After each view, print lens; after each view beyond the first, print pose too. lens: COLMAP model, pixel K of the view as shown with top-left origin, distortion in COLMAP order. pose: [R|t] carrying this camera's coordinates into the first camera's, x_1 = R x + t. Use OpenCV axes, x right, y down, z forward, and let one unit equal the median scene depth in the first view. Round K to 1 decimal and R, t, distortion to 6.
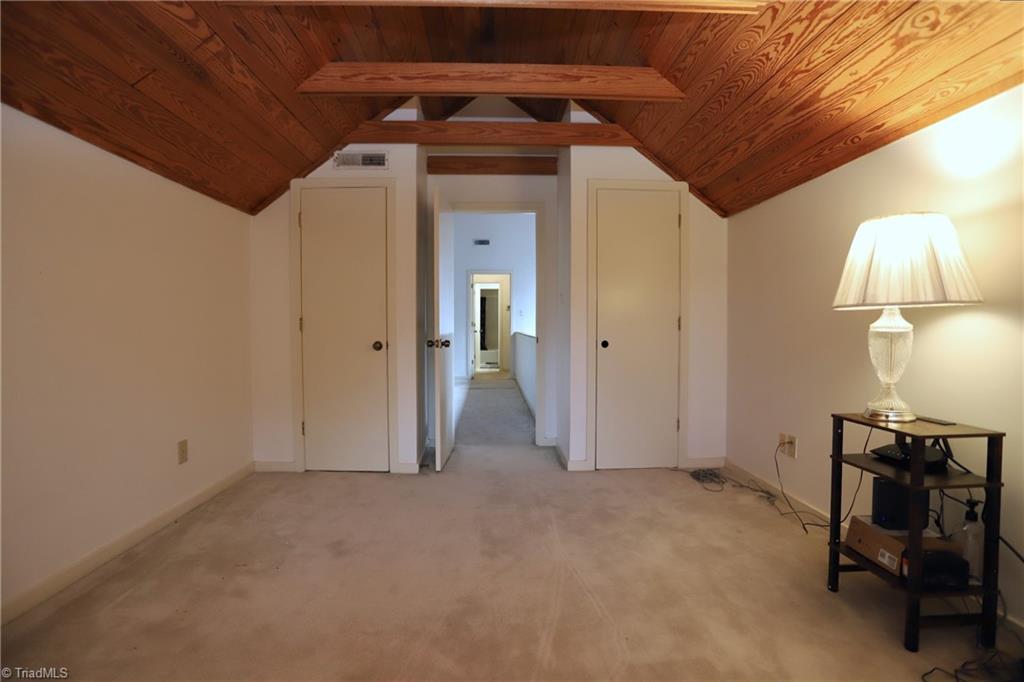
lens RADIAL K [[499.3, 0, 512.0], [0, 499.3, 341.0], [0, 0, 1]] dist [-0.066831, 0.024907]
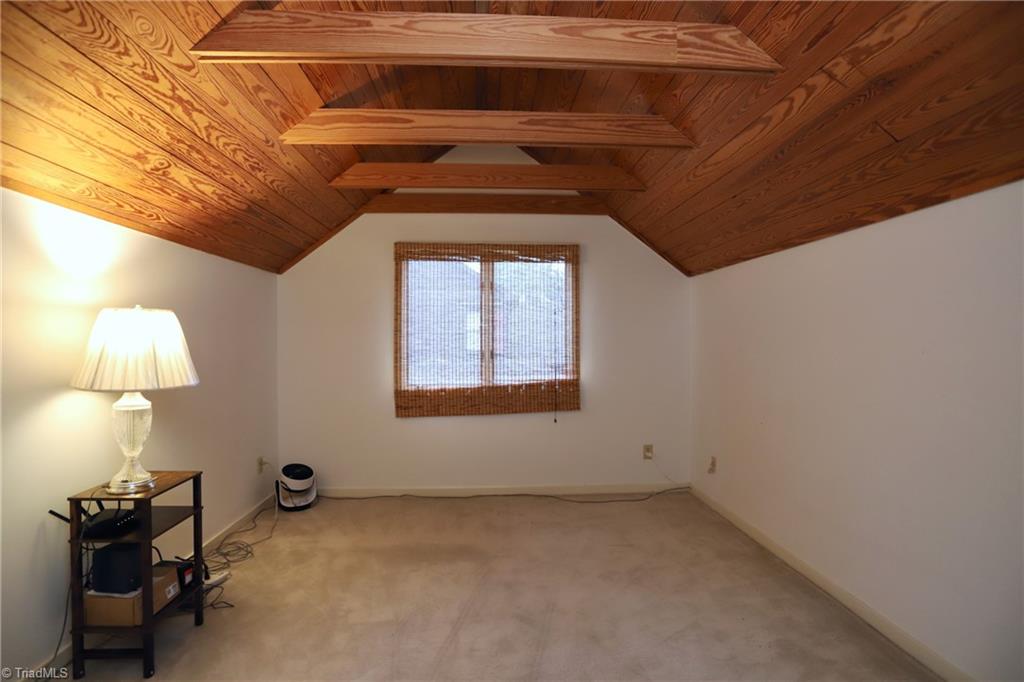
lens RADIAL K [[499.3, 0, 512.0], [0, 499.3, 341.0], [0, 0, 1]] dist [-0.066831, 0.024907]
pose [[-0.999844, 0.001145, -0.017636, -0.054338], [0.000641, 0.999592, 0.028571, -0.186368], [0.017661, 0.028555, -0.999436, 1.908299]]
